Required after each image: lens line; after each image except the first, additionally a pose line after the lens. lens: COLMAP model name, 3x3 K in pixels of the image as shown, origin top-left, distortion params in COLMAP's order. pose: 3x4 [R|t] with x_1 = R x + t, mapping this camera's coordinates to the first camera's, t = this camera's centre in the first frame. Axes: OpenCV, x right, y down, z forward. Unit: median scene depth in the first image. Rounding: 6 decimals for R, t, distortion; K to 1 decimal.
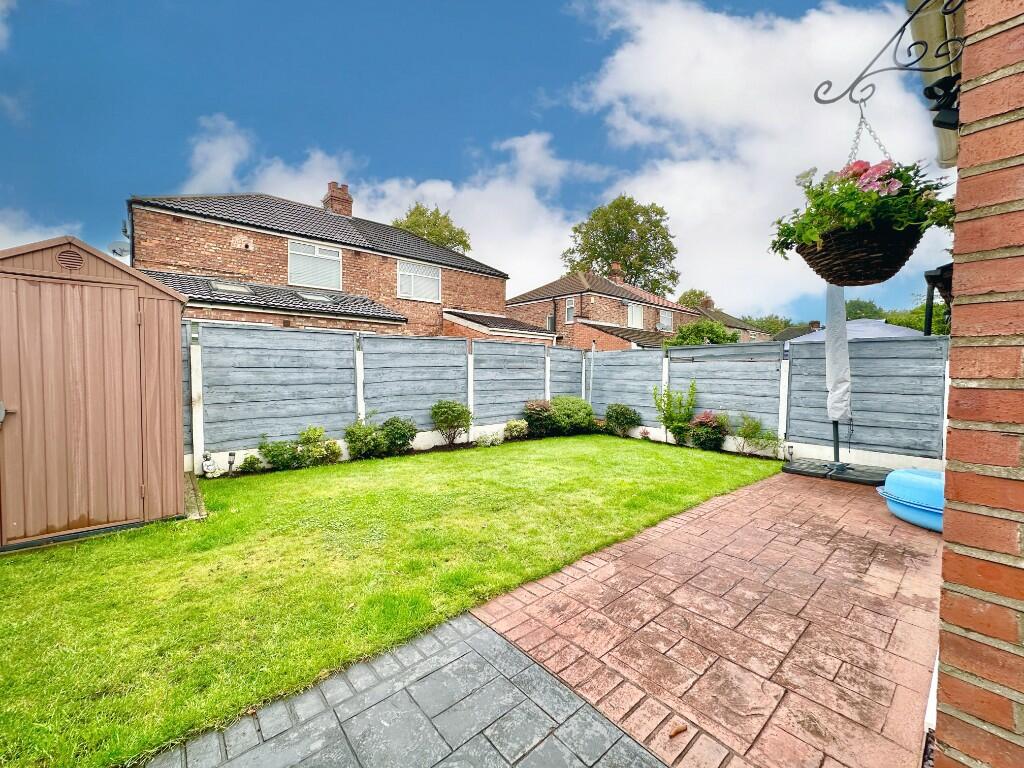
lens RADIAL K [[409.6, 0, 511.1], [0, 409.6, 383.8], [0, 0, 1]] dist [-0.005110, 0.001483]
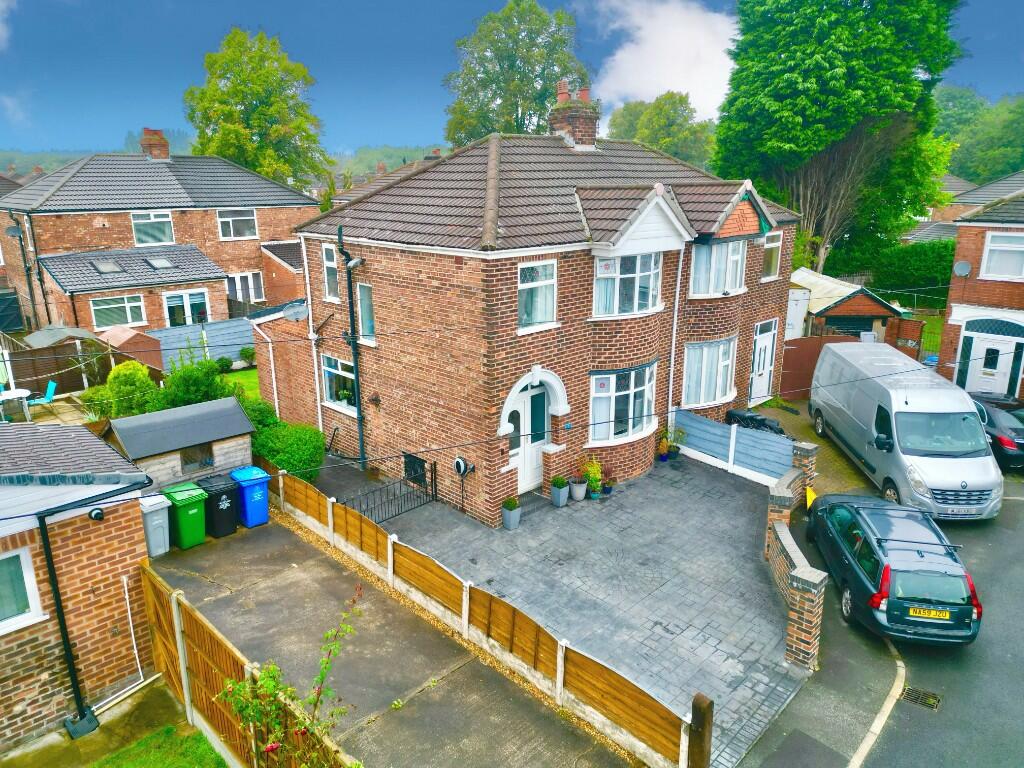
lens RADIAL K [[719.2, 0, 517.6], [0, 719.2, 384.6], [0, 0, 1]] dist [0.052267, -0.037827]
pose [[0.997007, -0.033026, 0.069906, 1.046113], [0.014987, 0.969581, 0.244311, -0.712005], [-0.075848, -0.242532, 0.967174, -3.013039]]
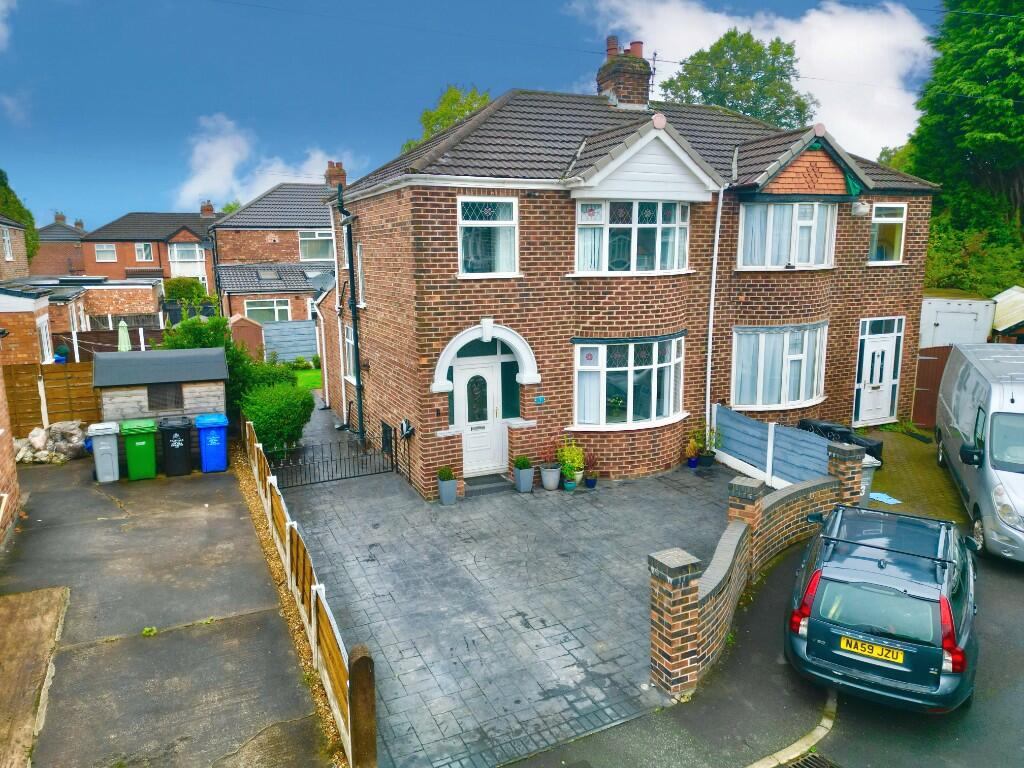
lens RADIAL K [[719.2, 0, 514.4], [0, 719.2, 388.2], [0, 0, 1]] dist [0.052267, -0.037827]
pose [[0.962440, 0.030768, -0.269745, 1.846909], [0.011429, 0.988085, 0.153482, -0.343091], [0.271254, -0.150800, 0.950621, -2.715902]]
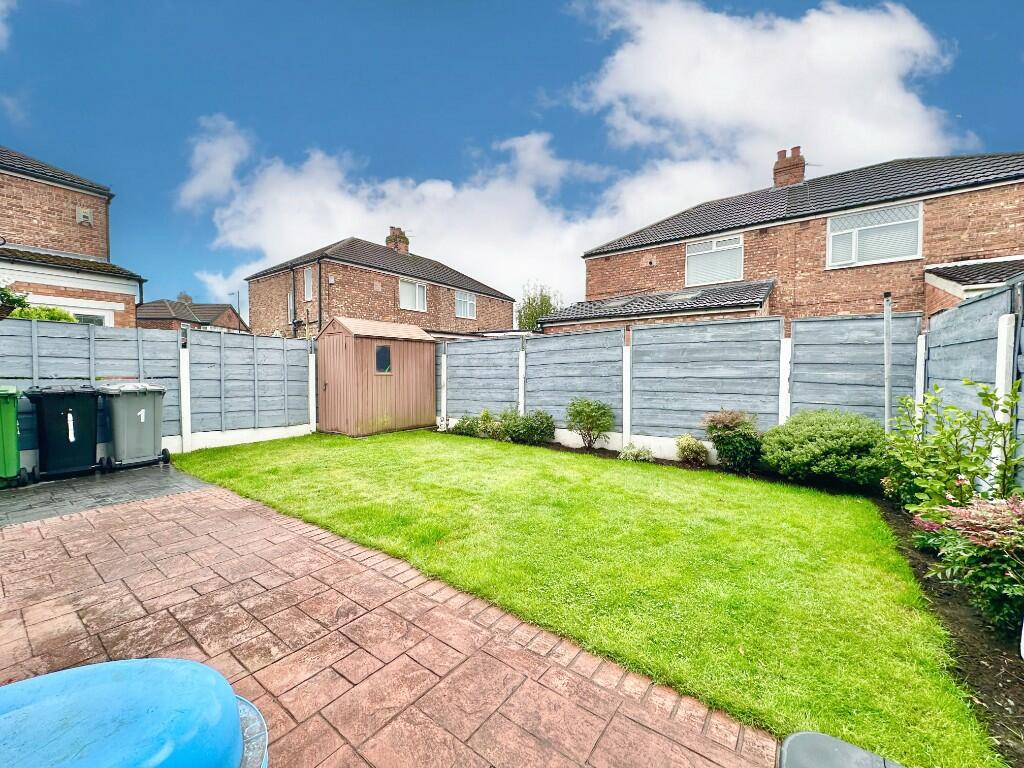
lens RADIAL K [[409.6, 0, 509.1], [0, 409.6, 382.9], [0, 0, 1]] dist [-0.005110, 0.001483]
pose [[0.224184, 0.018129, -0.974378, 0.714184], [-0.026418, 0.999573, 0.012520, -0.001992], [0.974189, 0.022935, 0.224567, 0.641150]]
